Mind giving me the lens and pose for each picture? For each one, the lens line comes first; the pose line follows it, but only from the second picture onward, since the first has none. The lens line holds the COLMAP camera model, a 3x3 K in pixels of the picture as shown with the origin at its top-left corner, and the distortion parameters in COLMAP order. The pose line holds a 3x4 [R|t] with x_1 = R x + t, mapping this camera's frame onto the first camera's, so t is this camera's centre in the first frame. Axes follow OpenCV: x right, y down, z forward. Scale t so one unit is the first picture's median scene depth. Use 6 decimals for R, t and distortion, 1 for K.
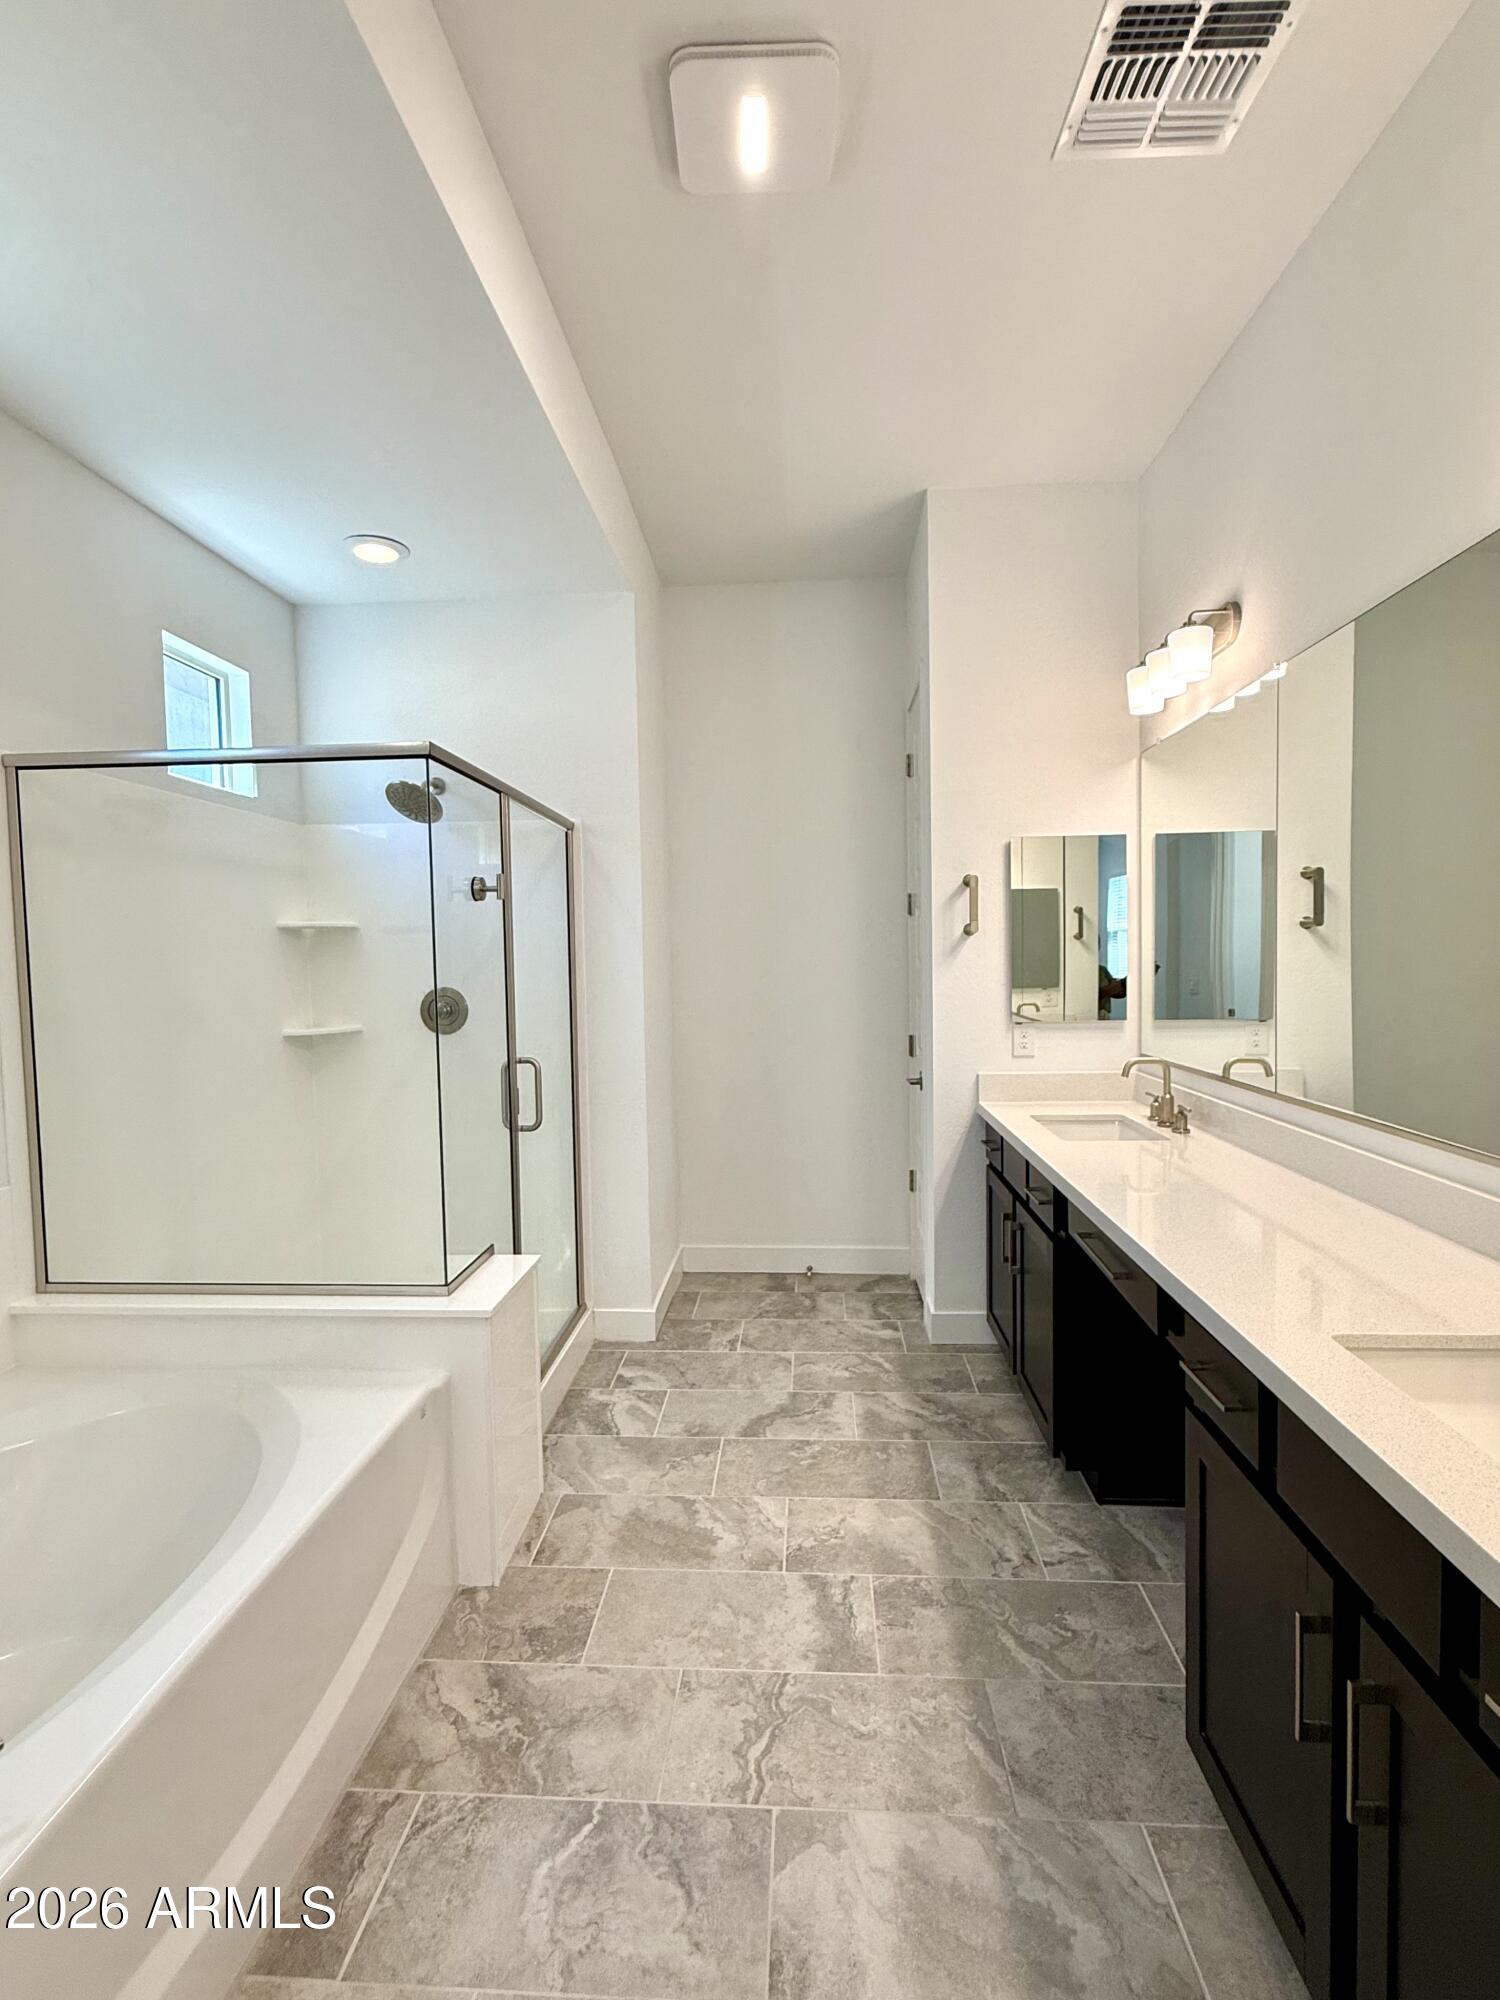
lens RADIAL K [[914.7, 0, 750.0], [0, 914.7, 1000.0], [0, 0, 1]] dist [-0.002377, 0.000344]
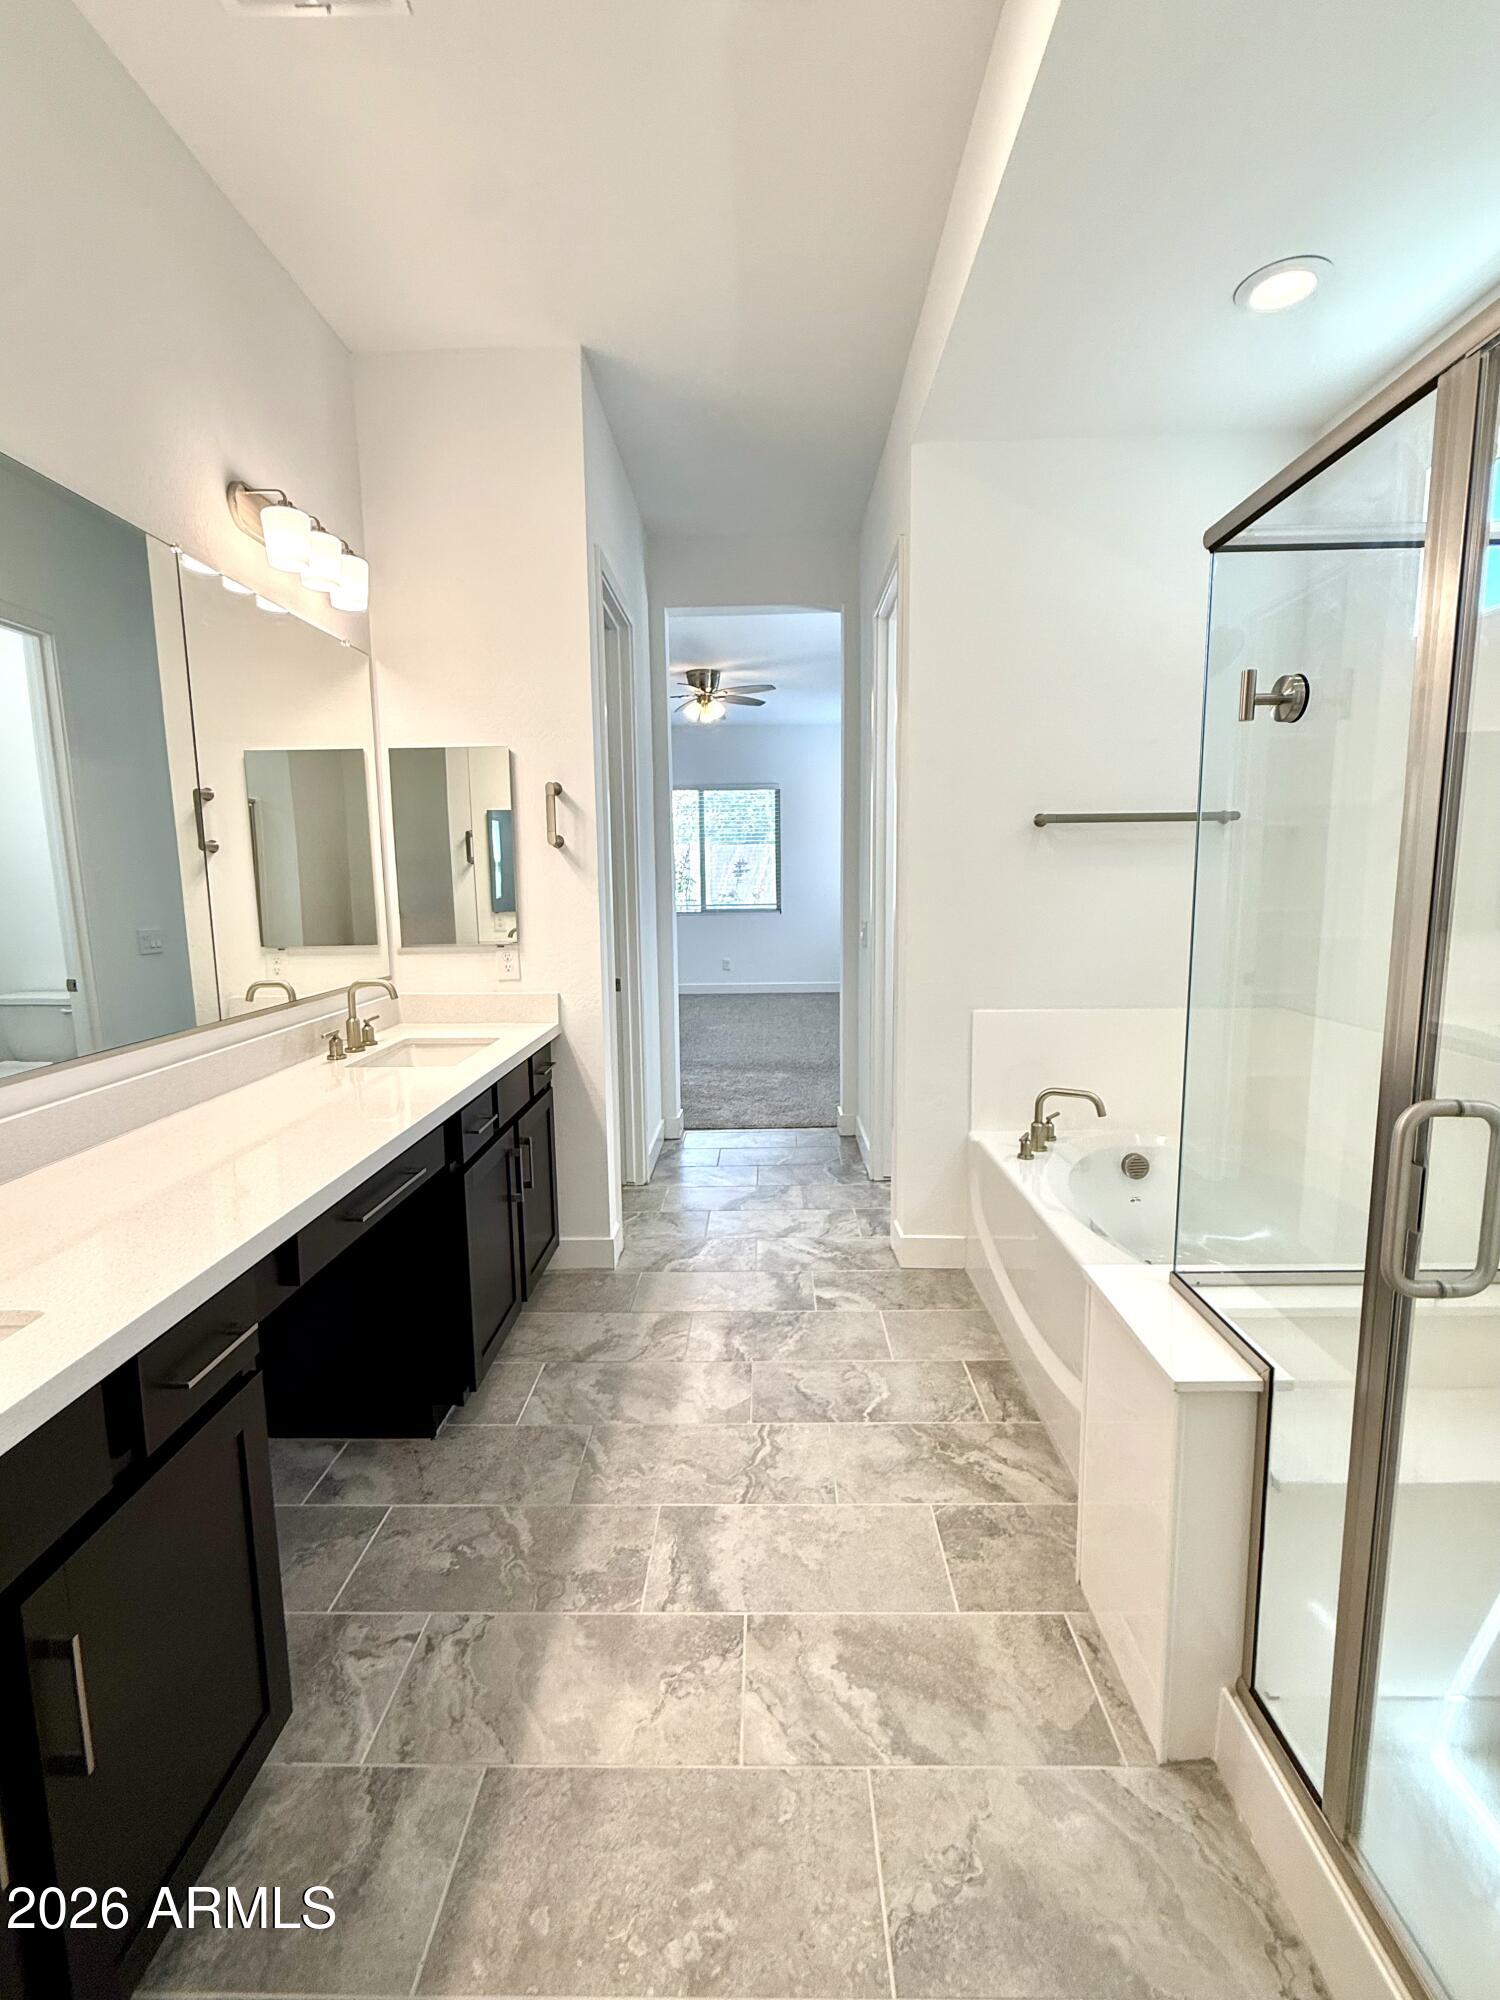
lens RADIAL K [[914.7, 0, 750.0], [0, 914.7, 1000.0], [0, 0, 1]] dist [-0.002377, 0.000344]
pose [[-0.998511, 0.036249, -0.040775, 0.051398], [0.028342, 0.983249, 0.180050, -0.067174], [0.046618, 0.178626, -0.982812, 1.886489]]
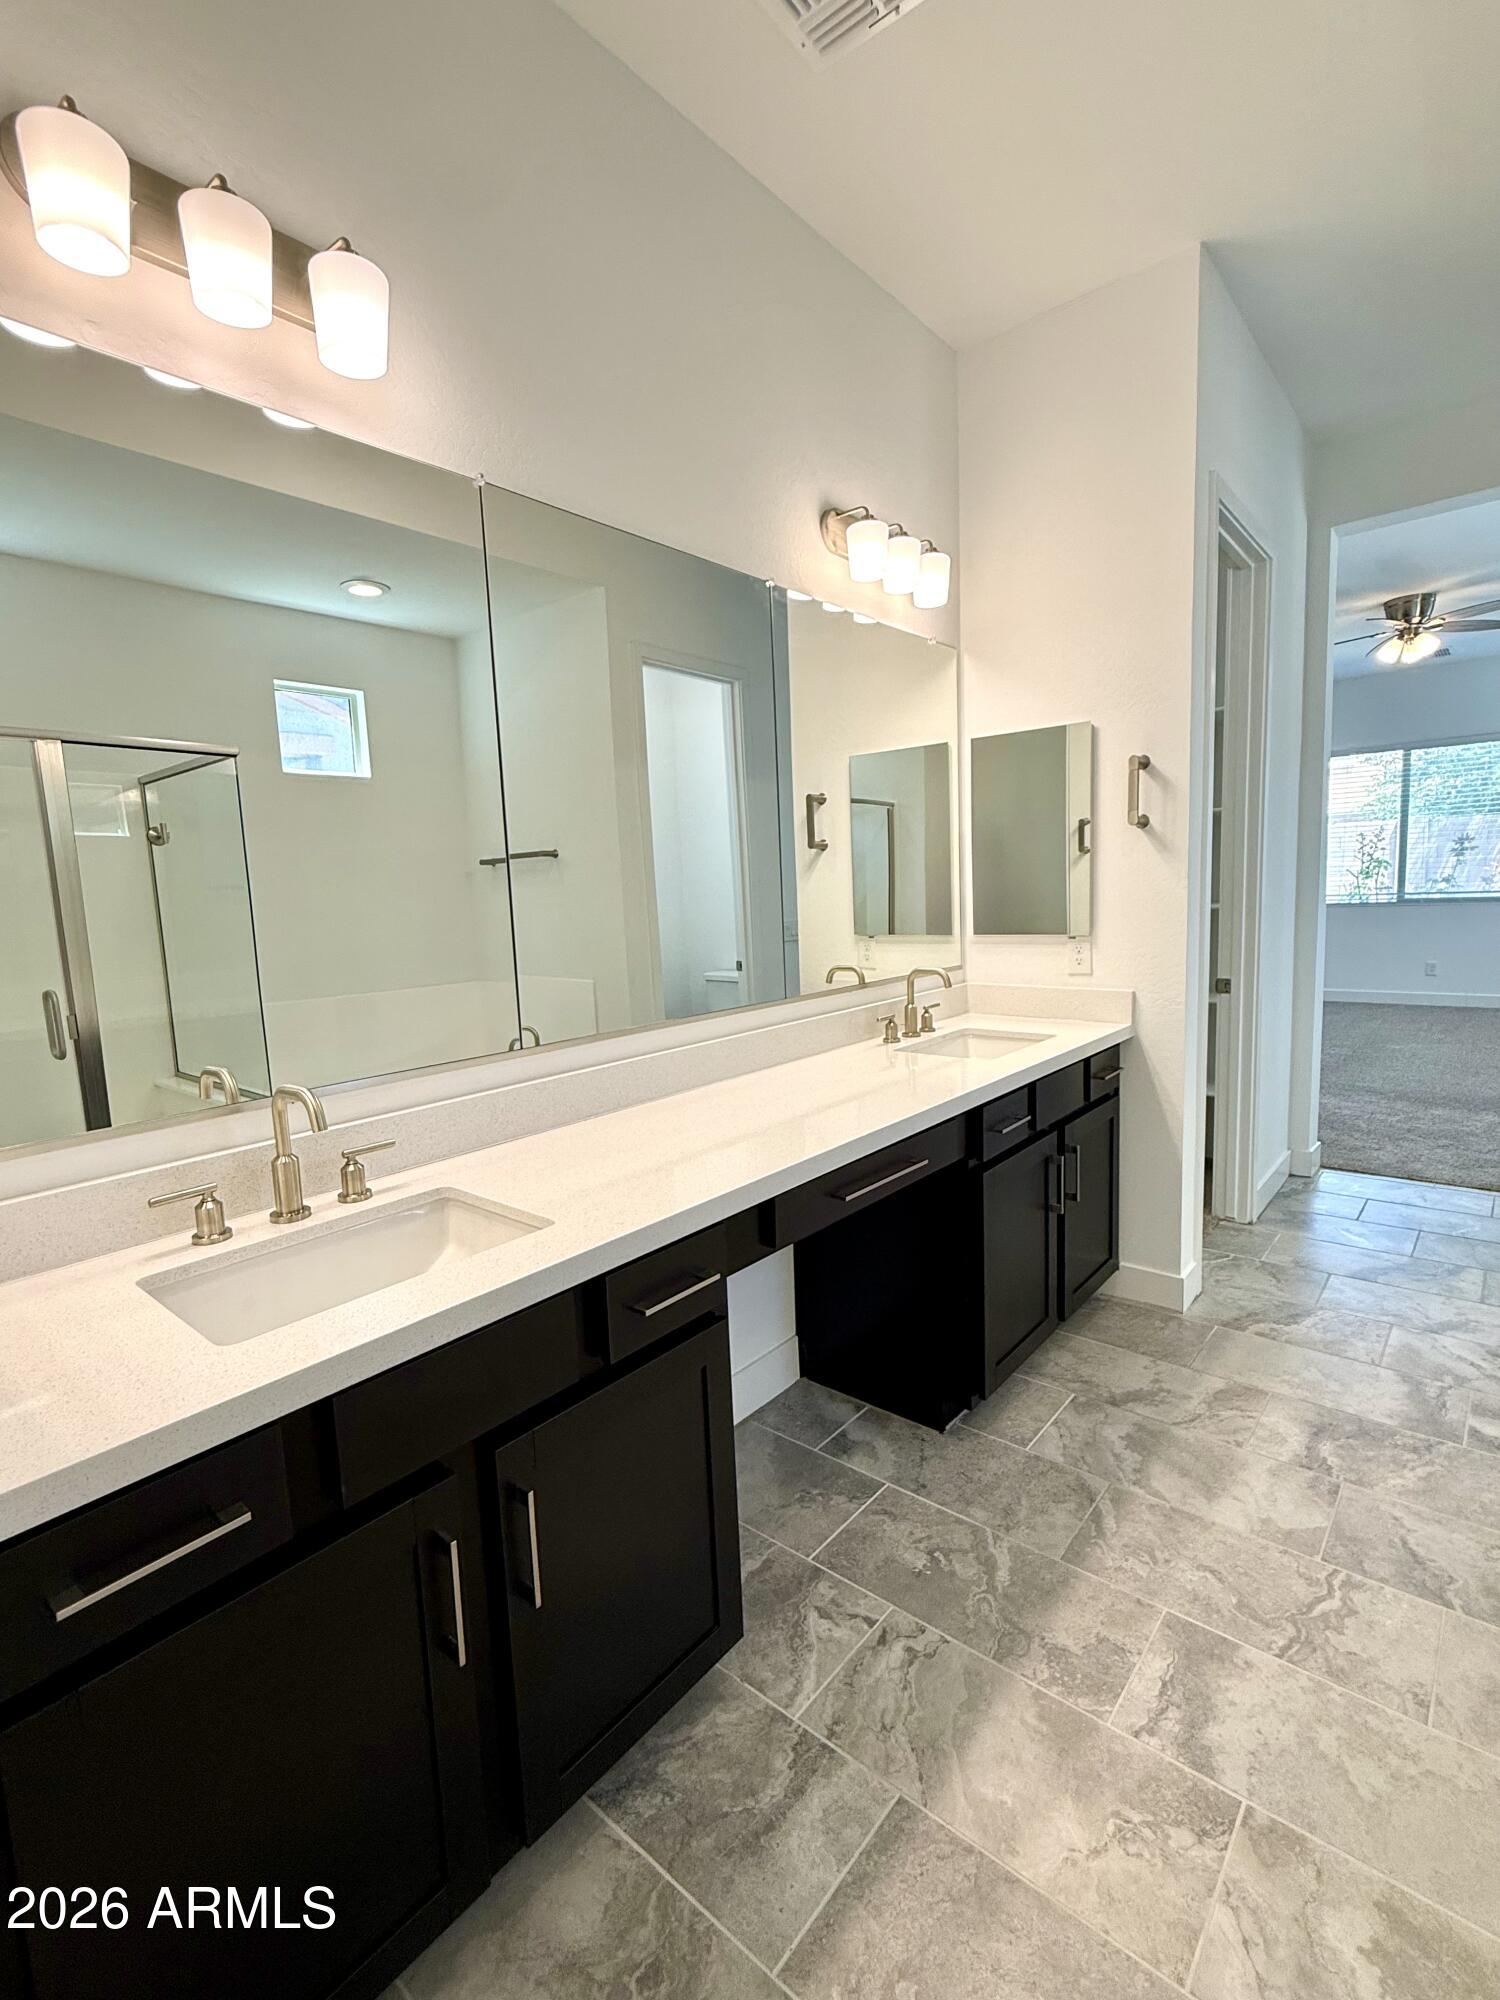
lens RADIAL K [[914.7, 0, 750.0], [0, 914.7, 1000.0], [0, 0, 1]] dist [-0.002377, 0.000344]
pose [[-0.799308, -0.023191, 0.600473, -0.061579], [0.082067, 0.985680, 0.147311, -0.046526], [-0.595291, 0.167026, -0.785959, 1.779131]]
